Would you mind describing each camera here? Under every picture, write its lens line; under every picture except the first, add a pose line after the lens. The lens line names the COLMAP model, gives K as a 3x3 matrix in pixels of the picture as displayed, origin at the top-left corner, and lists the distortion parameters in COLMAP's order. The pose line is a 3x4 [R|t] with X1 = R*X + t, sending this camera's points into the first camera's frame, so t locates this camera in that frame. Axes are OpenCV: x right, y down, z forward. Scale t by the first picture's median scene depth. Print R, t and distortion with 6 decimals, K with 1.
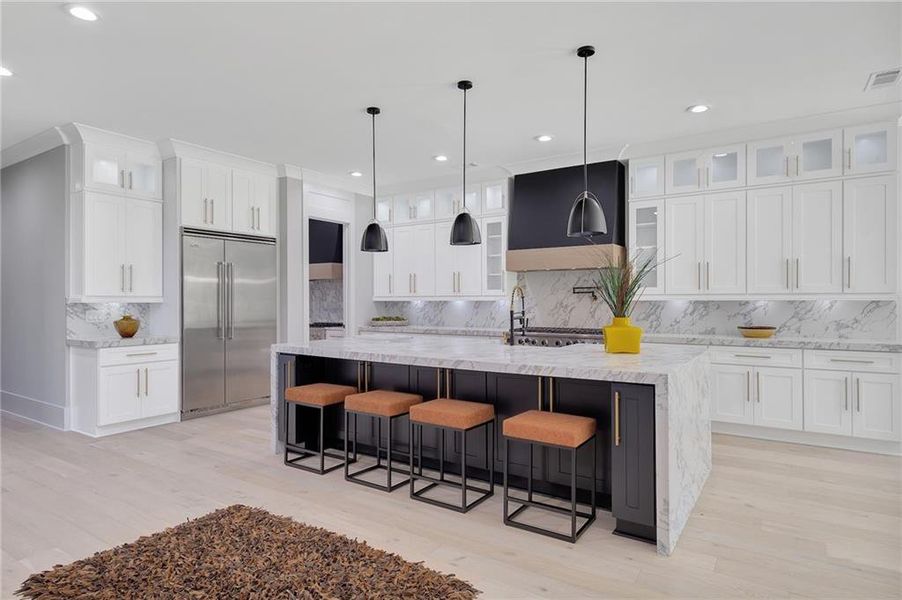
lens RADIAL K [[511.4, 0, 445.3], [0, 511.4, 301.1], [0, 0, 1]] dist [0.008198, -0.002152]
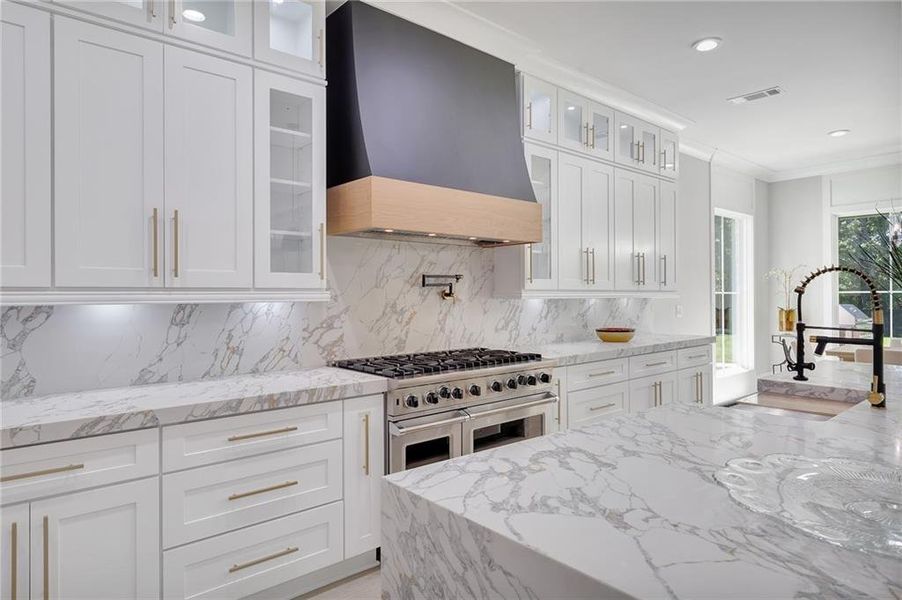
lens RADIAL K [[531.1, 0, 448.5], [0, 531.1, 289.5], [0, 0, 1]] dist [0.004971, -0.000648]
pose [[0.278804, 0.013297, 0.960256, -0.287655], [0.008963, 0.999825, -0.016447, -0.003142], [-0.960306, 0.013192, 0.278636, 0.921179]]
